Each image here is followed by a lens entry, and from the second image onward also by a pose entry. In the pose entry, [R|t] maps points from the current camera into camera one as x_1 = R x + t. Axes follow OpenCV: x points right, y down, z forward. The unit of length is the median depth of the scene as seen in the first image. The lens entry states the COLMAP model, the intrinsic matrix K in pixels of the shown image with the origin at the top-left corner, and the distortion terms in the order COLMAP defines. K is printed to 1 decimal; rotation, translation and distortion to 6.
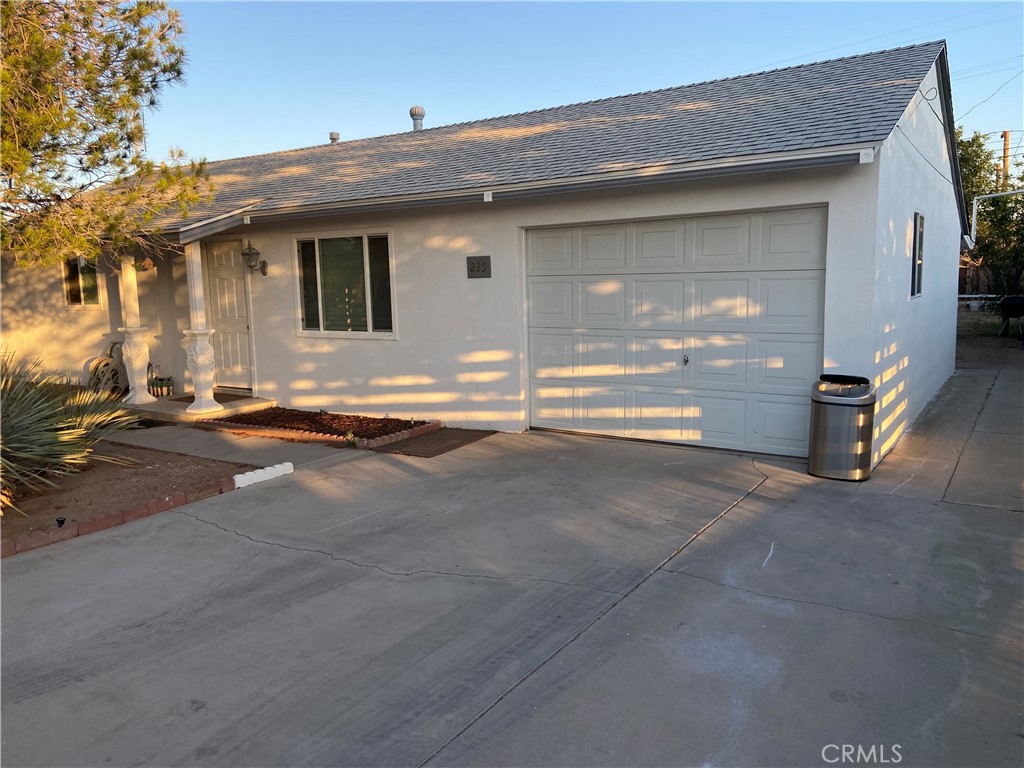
lens RADIAL K [[779.0, 0, 514.4], [0, 779.0, 378.1], [0, 0, 1]] dist [0.132125, -0.166334]
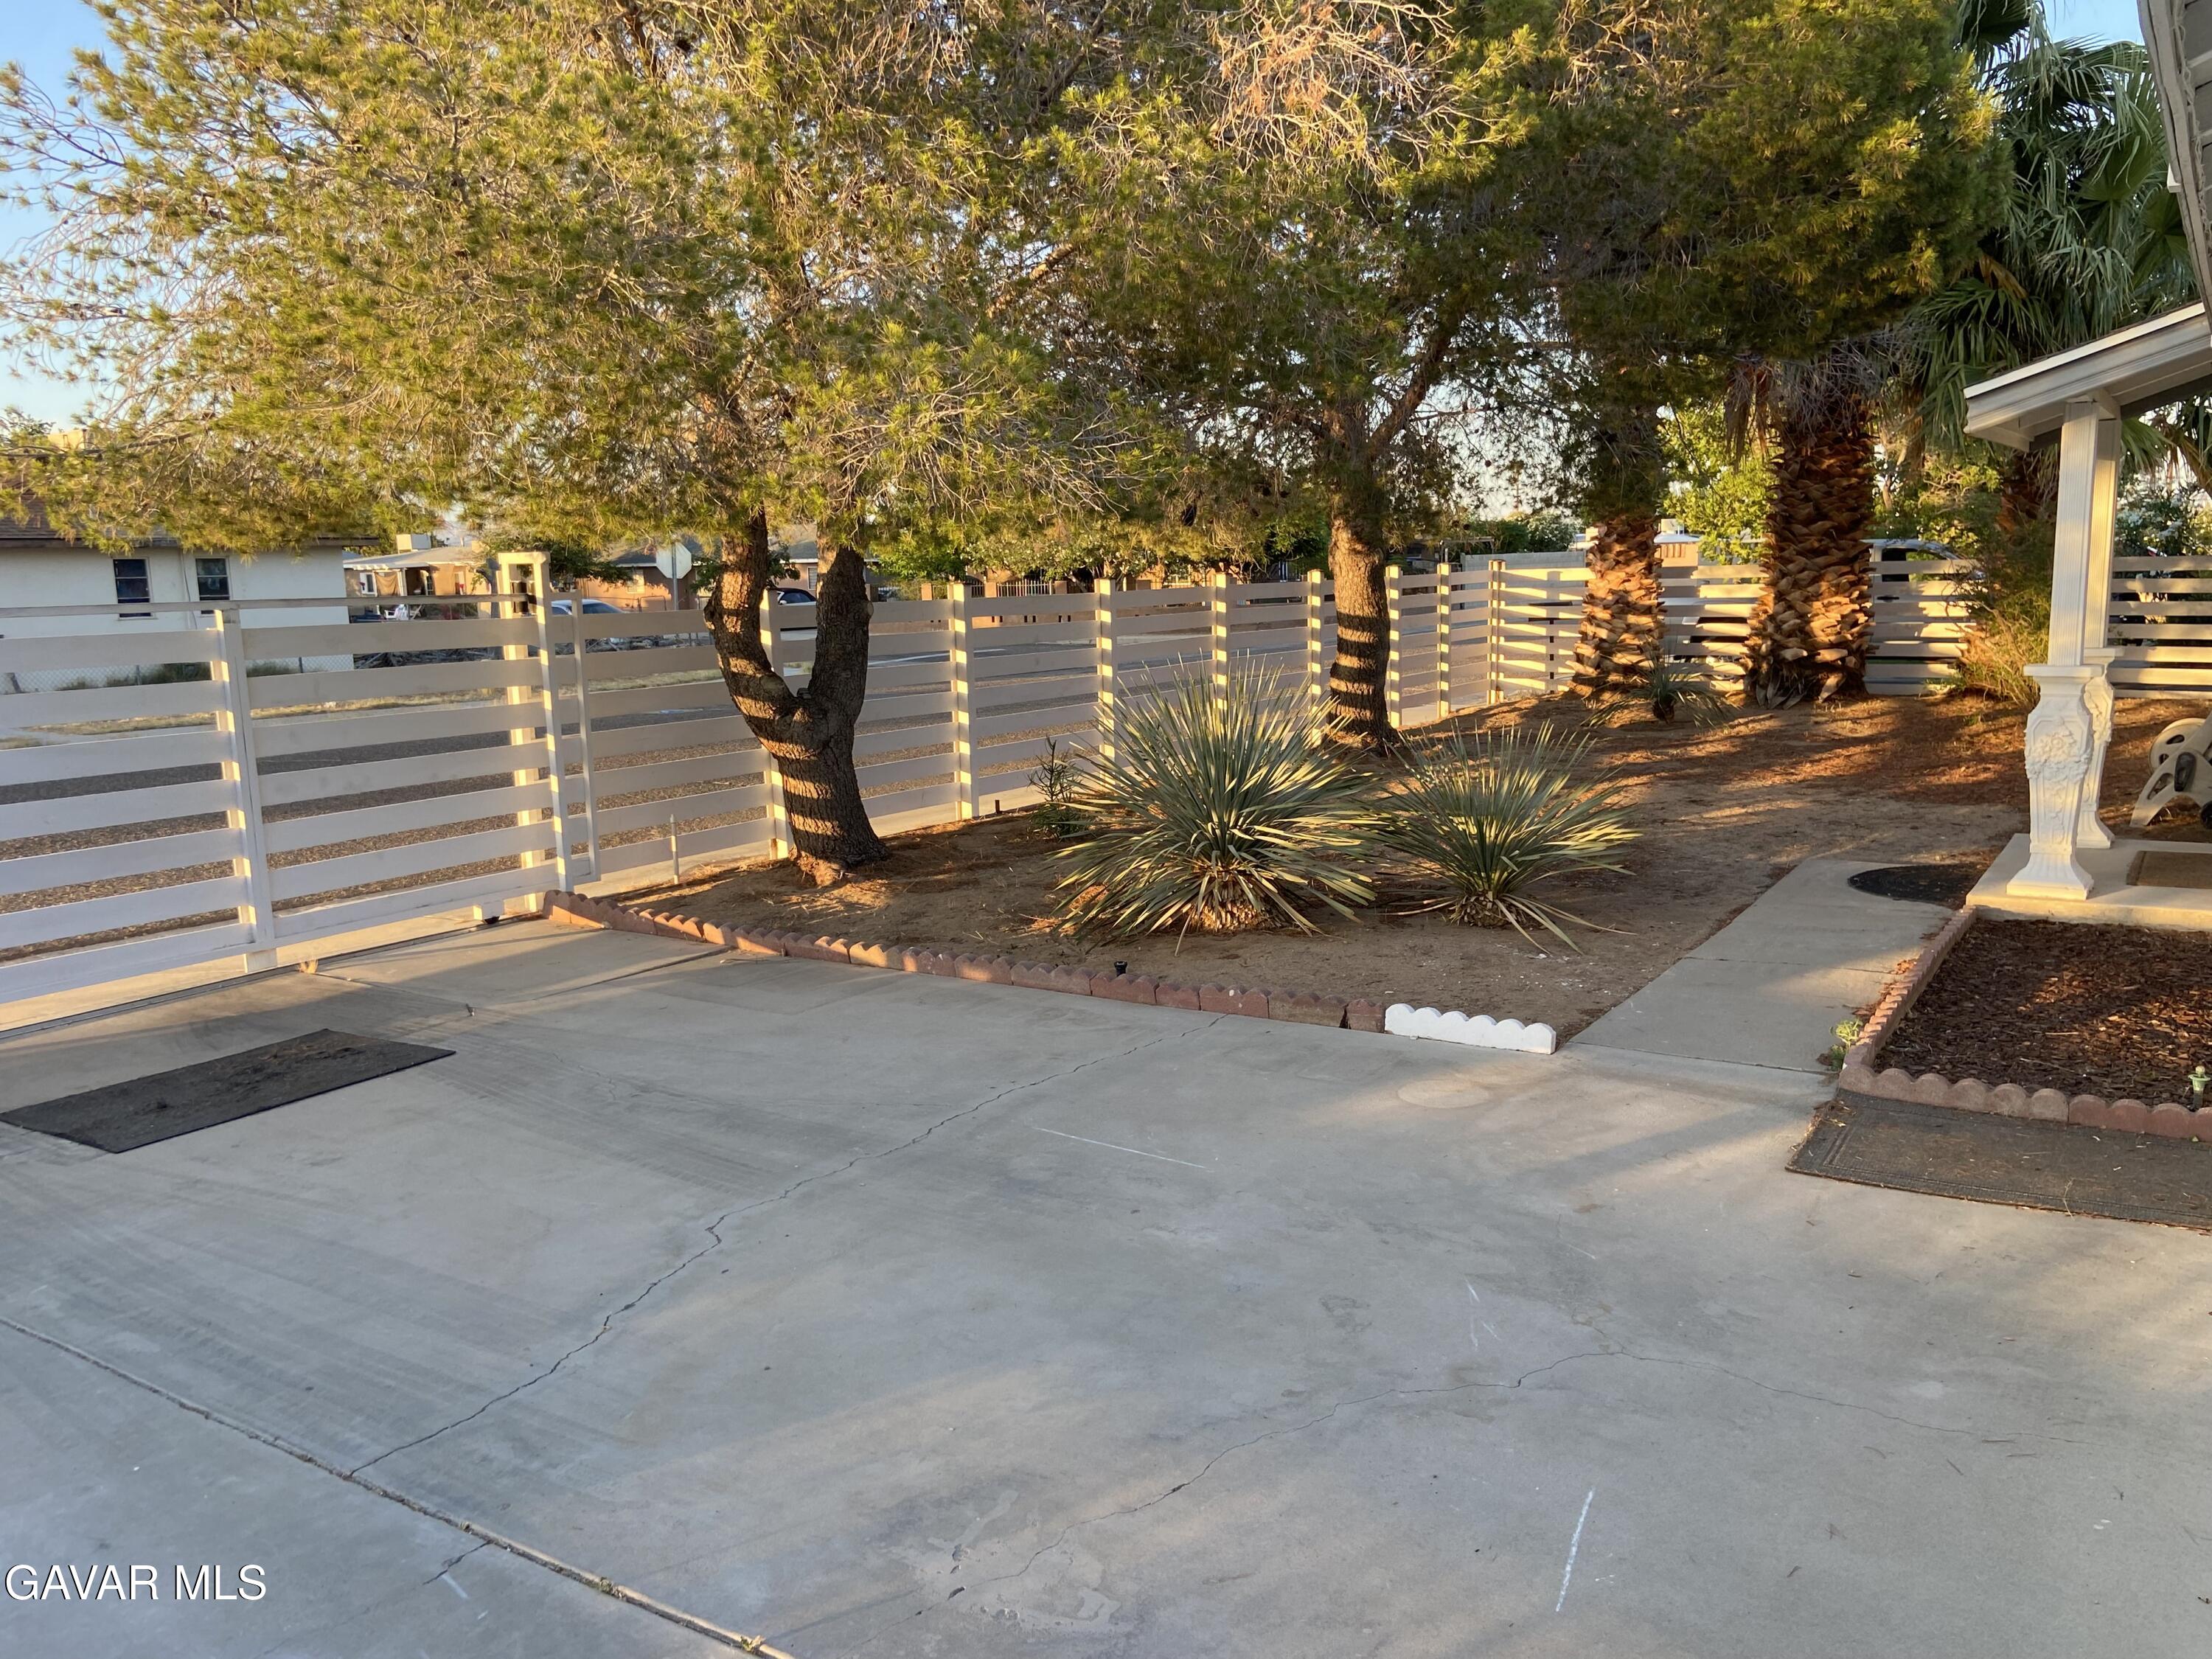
lens RADIAL K [[1665.1, 0, 1111.7], [0, 1665.1, 832.4], [0, 0, 1]] dist [0.118582, -0.158244]
pose [[0.004248, 0.180869, -0.983498, 0.457978], [-0.100173, 0.978637, 0.179542, -0.101611], [0.994961, 0.097757, 0.022276, 0.693749]]
